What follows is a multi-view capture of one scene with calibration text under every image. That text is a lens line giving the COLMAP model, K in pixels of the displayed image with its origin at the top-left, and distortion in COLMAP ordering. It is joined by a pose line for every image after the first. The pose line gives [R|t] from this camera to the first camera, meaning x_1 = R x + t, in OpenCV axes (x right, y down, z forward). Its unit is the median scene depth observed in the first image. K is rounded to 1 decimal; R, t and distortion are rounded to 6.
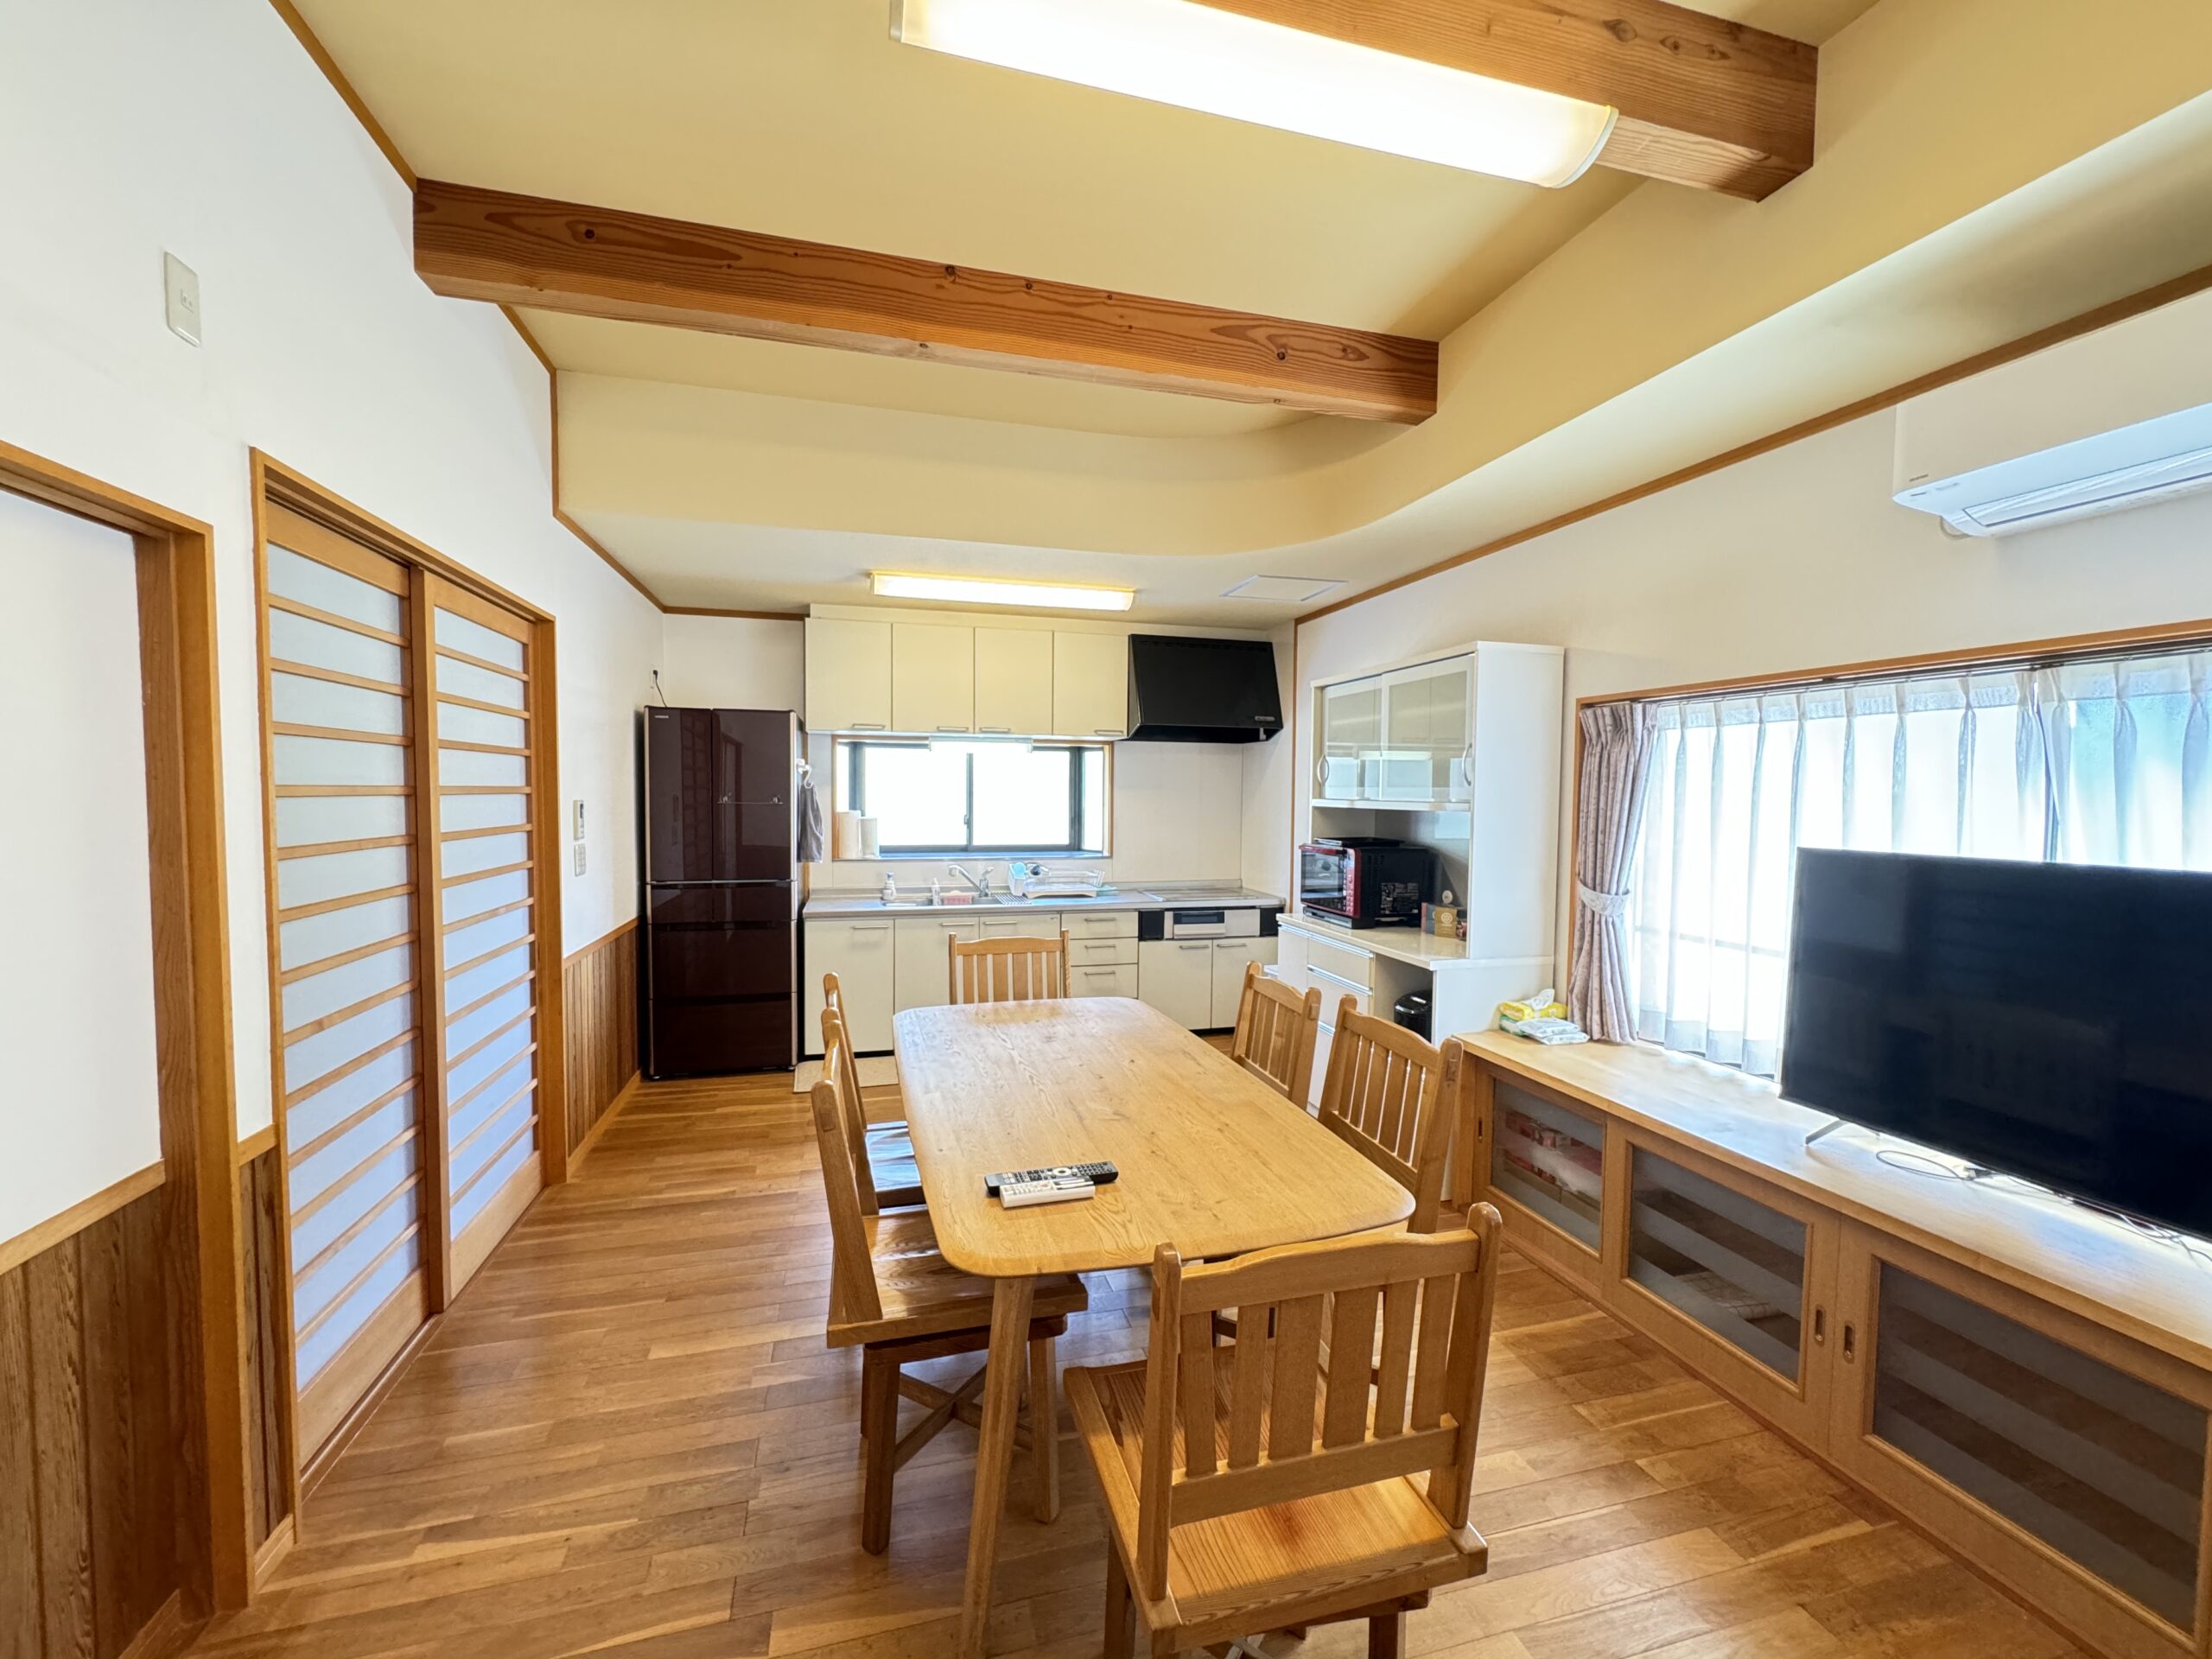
lens RADIAL K [[899.6, 0, 1094.9], [0, 899.6, 828.0], [0, 0, 1]] dist [-0.002466, 0.000389]
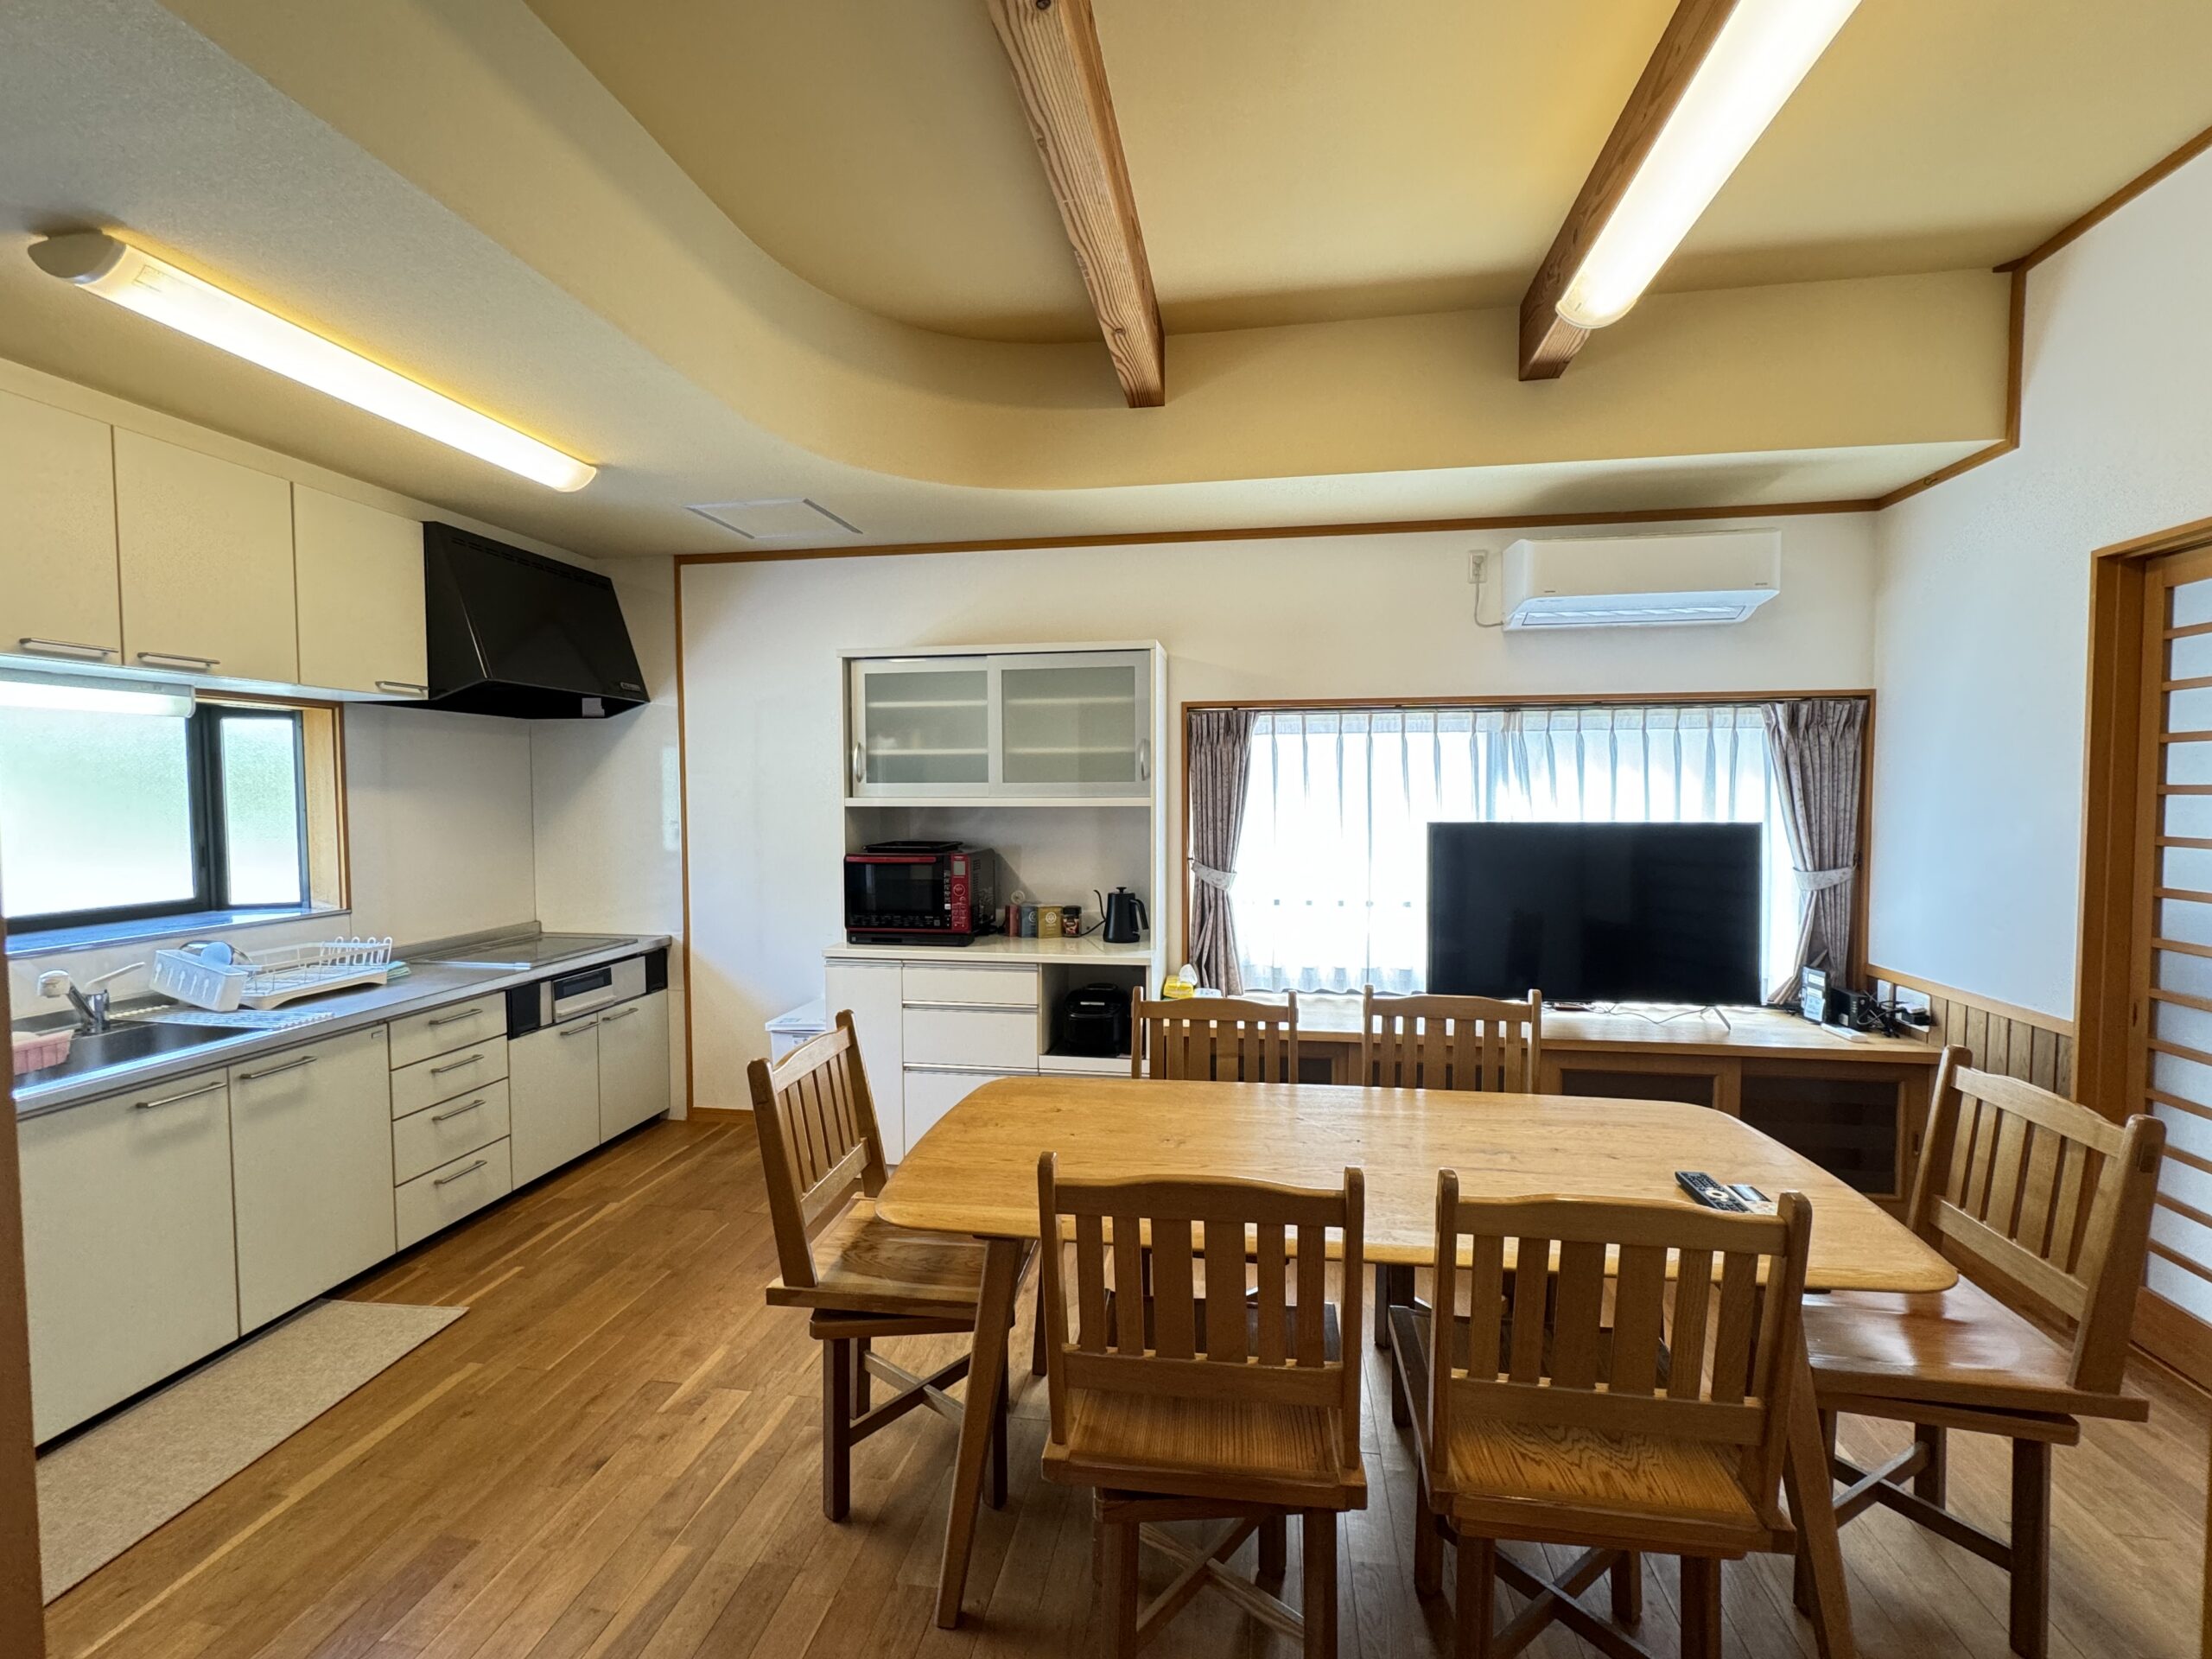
lens RADIAL K [[957.8, 0, 1096.8], [0, 957.8, 838.3], [0, 0, 1]] dist [-0.000717, 0.000927]
pose [[0.402089, -0.047480, 0.914369, -0.384390], [0.045784, 0.998448, 0.031713, -0.011021], [-0.914455, 0.029112, 0.403639, 0.391806]]
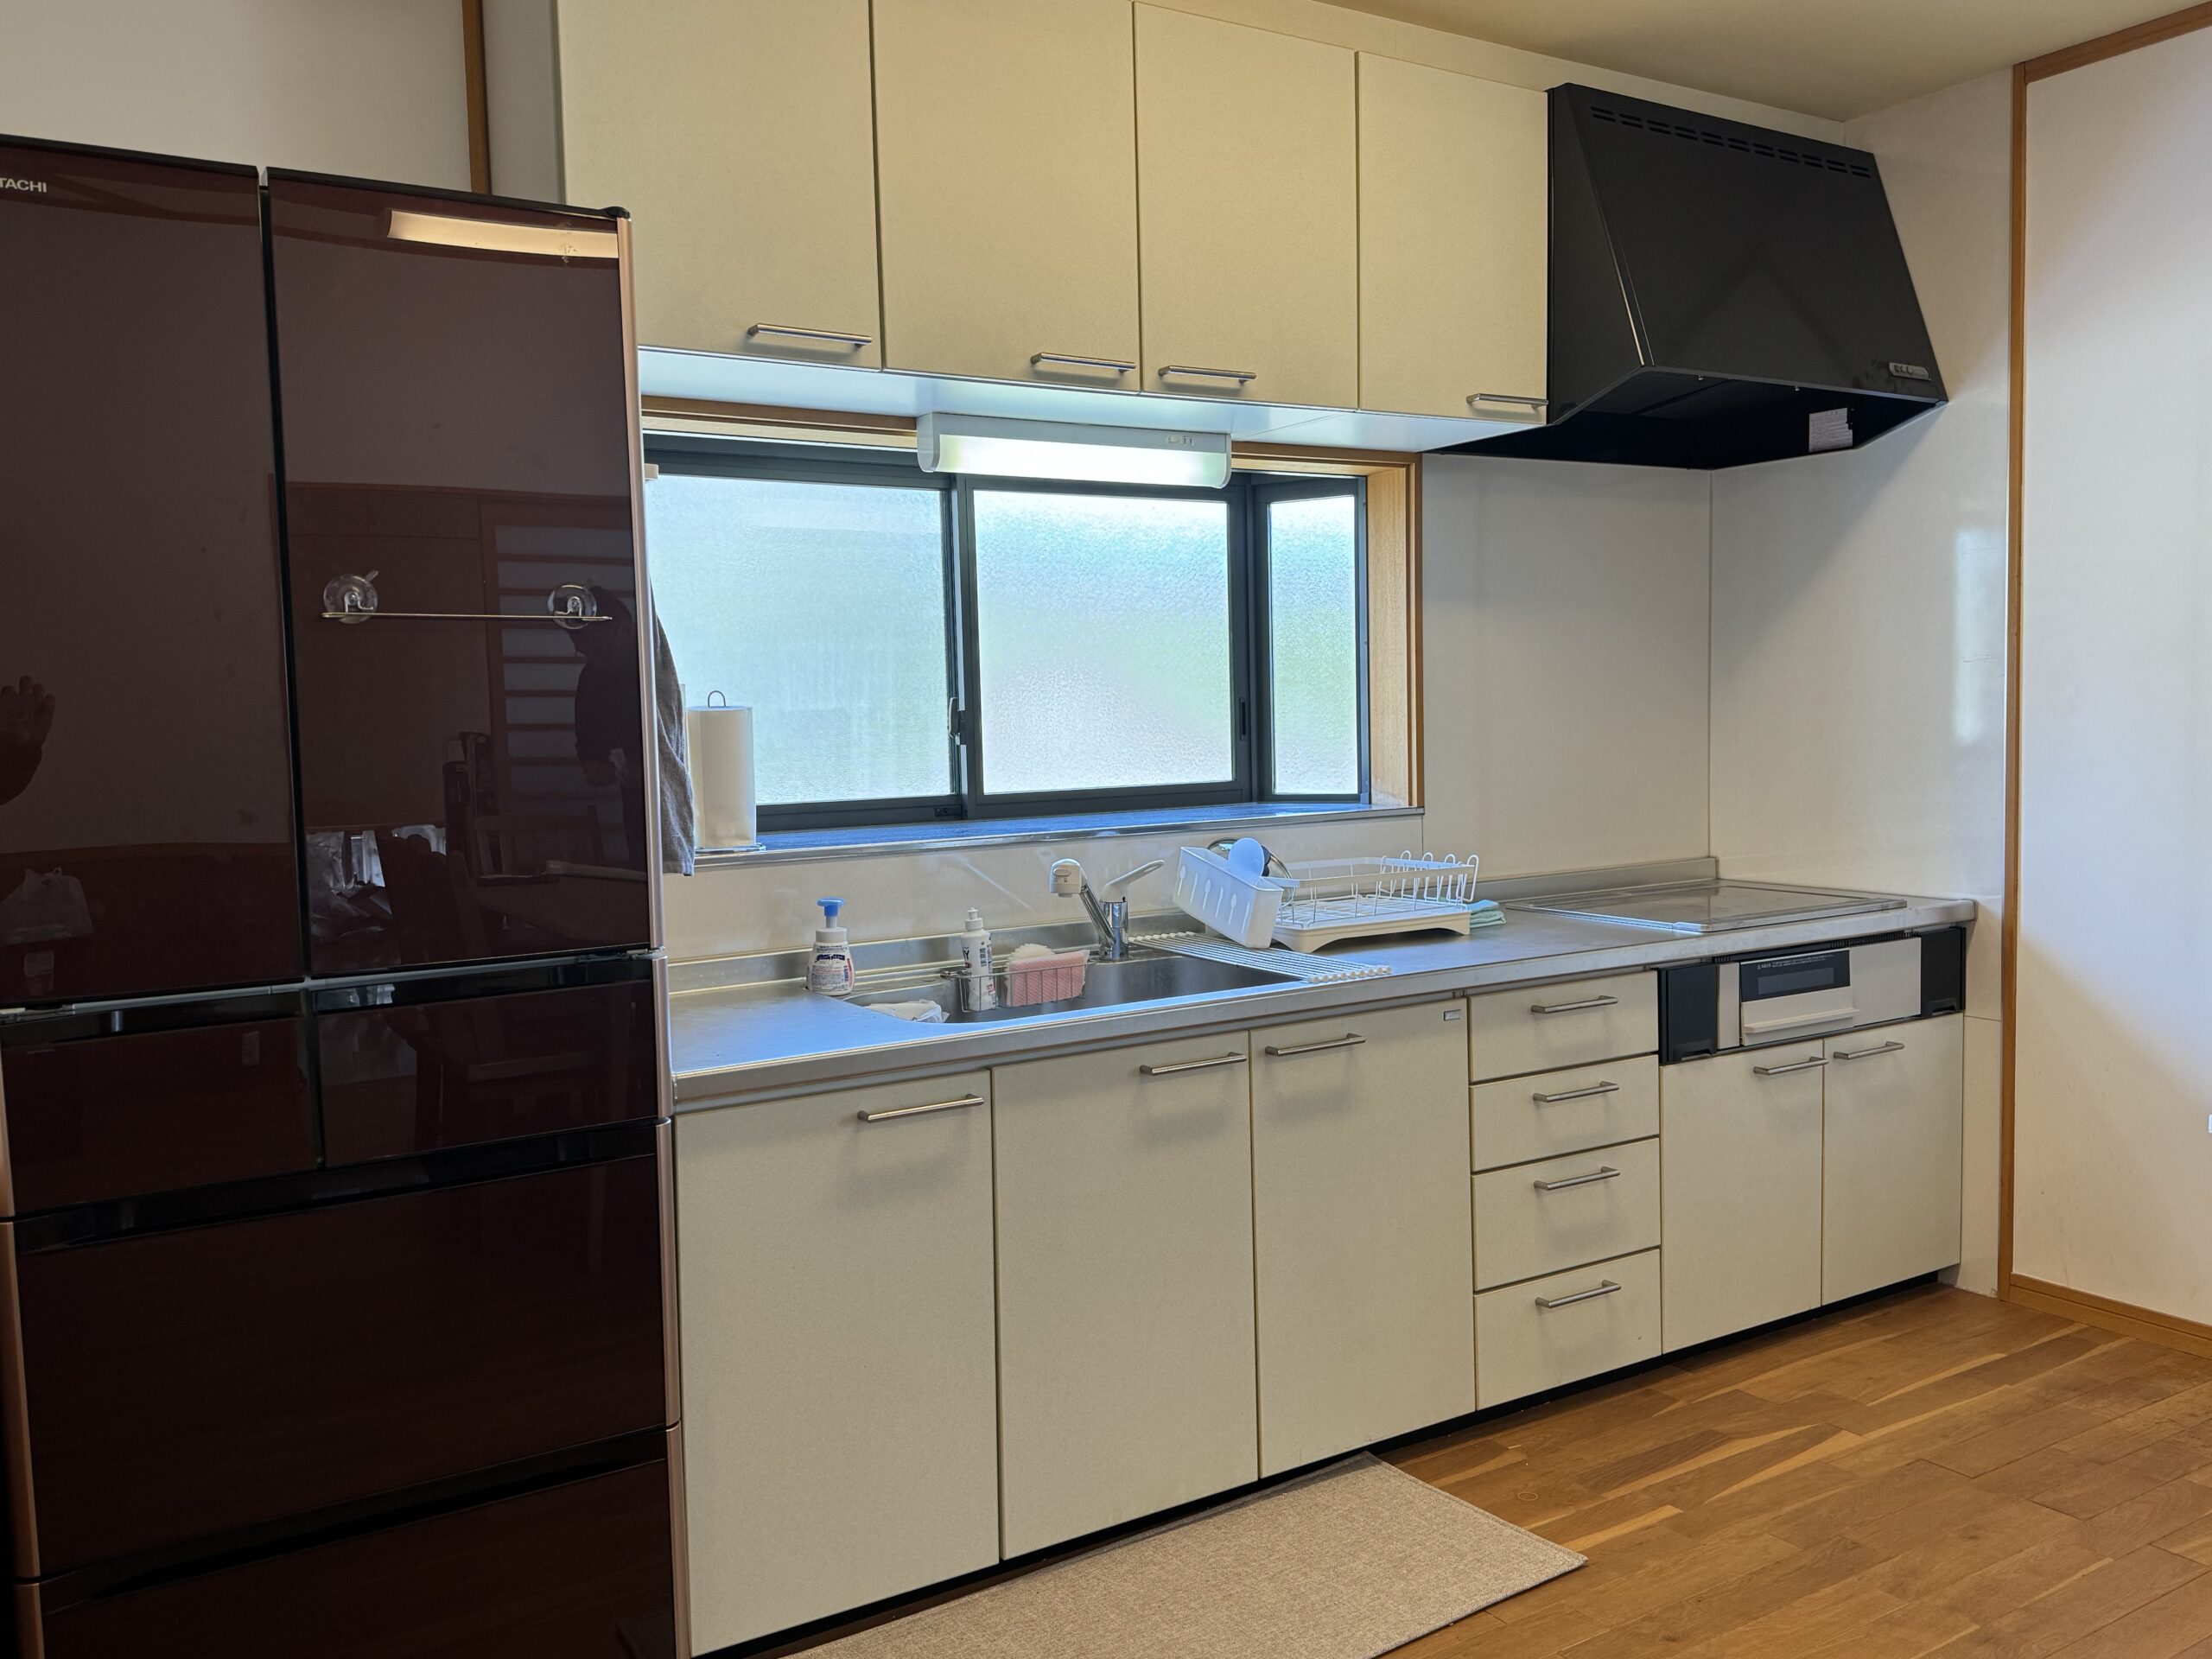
lens RADIAL K [[1792.1, 0, 1092.7], [0, 1792.1, 829.3], [0, 0, 1]] dist [0.074696, -0.094465]
pose [[0.954065, -0.050748, 0.295272, -0.334371], [0.043466, 0.998568, 0.031178, 0.015704], [-0.296431, -0.016911, 0.954904, 0.472713]]
